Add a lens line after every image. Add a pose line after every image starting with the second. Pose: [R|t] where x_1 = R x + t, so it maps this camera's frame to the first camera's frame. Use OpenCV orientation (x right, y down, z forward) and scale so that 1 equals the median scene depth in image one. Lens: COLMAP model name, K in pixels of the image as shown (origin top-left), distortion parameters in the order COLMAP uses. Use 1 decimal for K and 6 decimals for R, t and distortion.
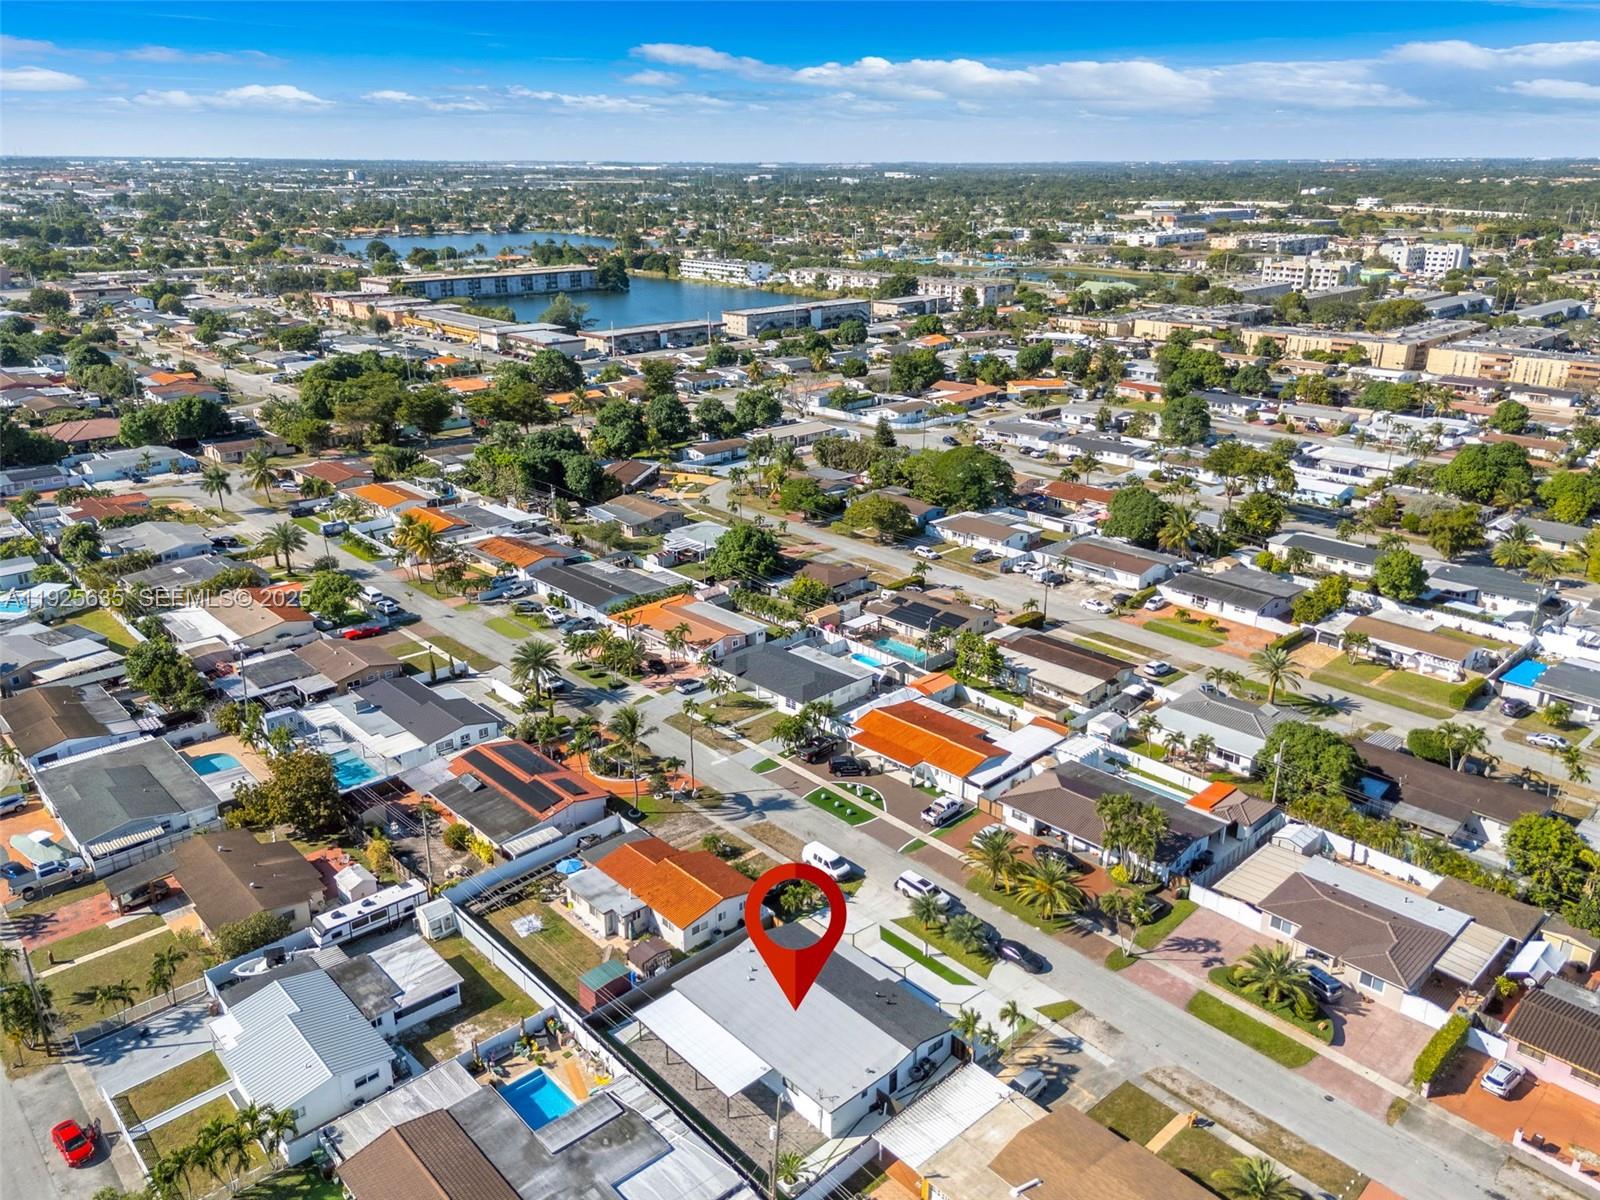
lens RADIAL K [[1201.6, 0, 781.1], [0, 1201.6, 600.8], [0, 0, 1]] dist [0.125641, -0.113611]
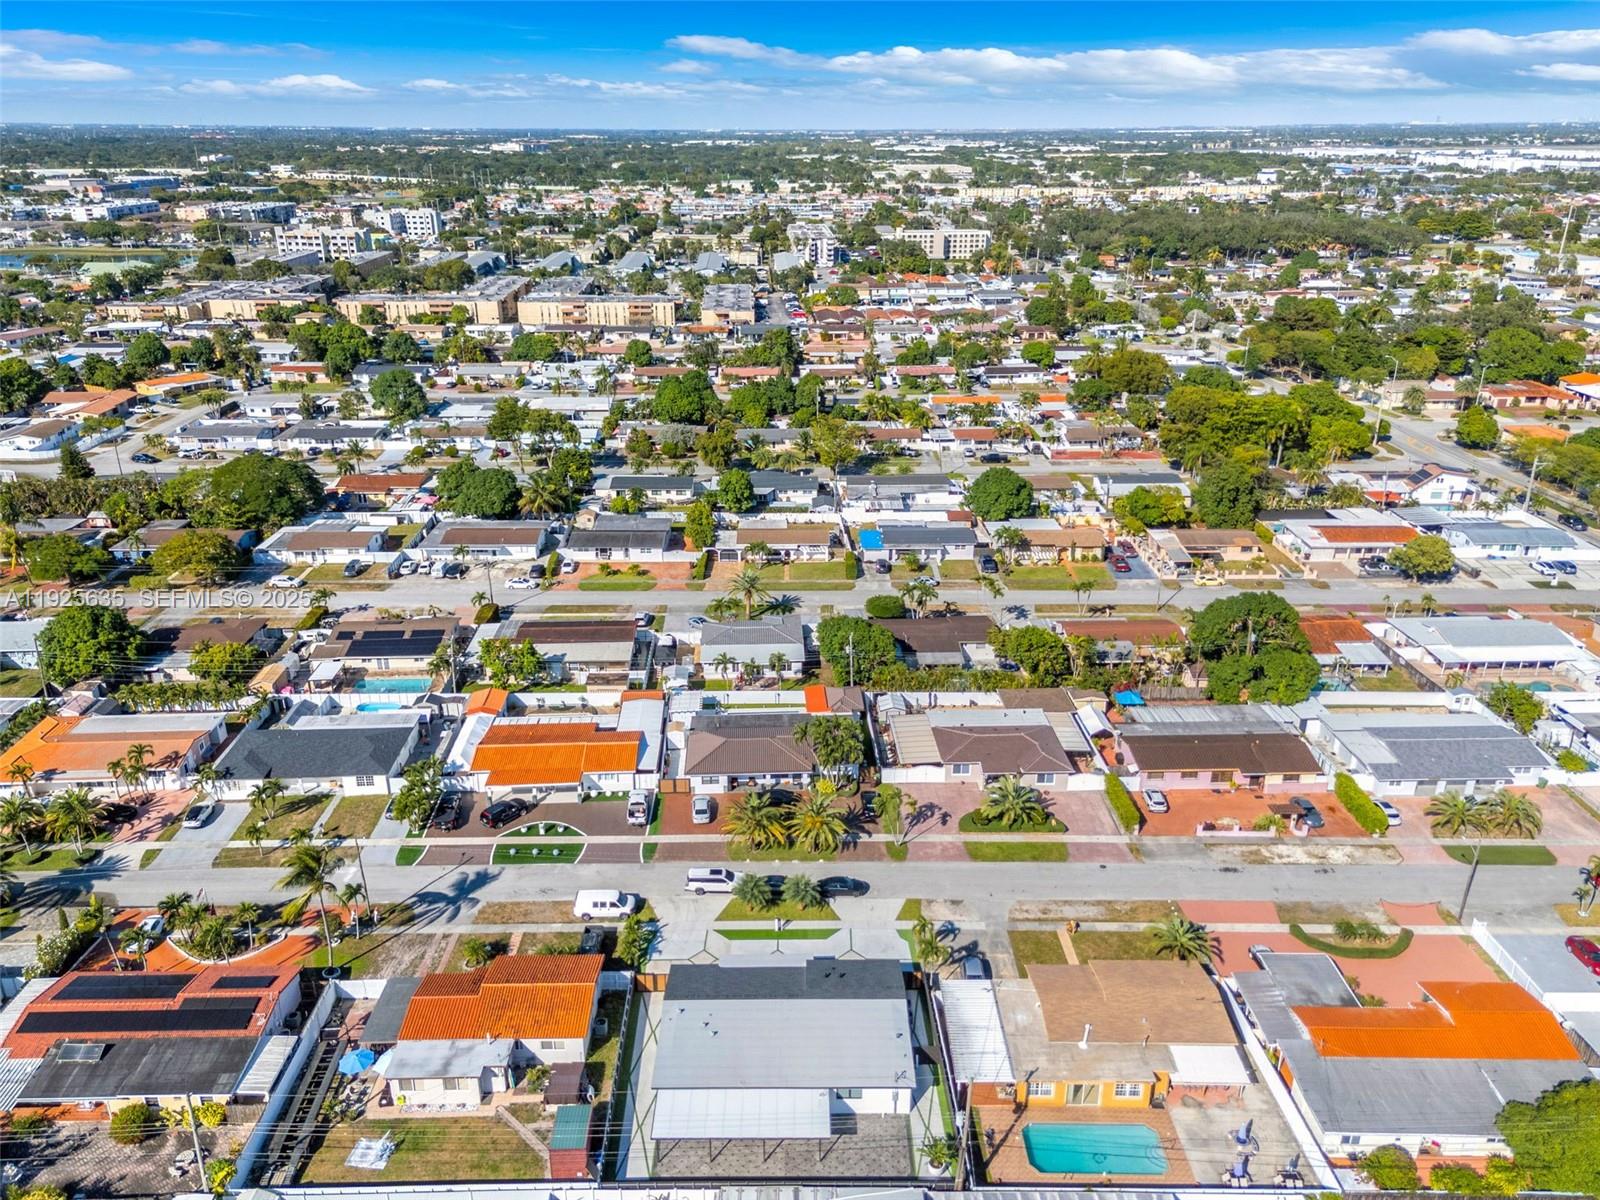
lens RADIAL K [[1214.2, 0, 794.2], [0, 1214.2, 605.5], [0, 0, 1]] dist [0.137483, -0.148035]
pose [[0.661276, -0.275784, 0.697608, -0.346060], [0.259451, 0.956658, 0.132254, -0.062798], [-0.703846, 0.093539, 0.704167, 0.184394]]
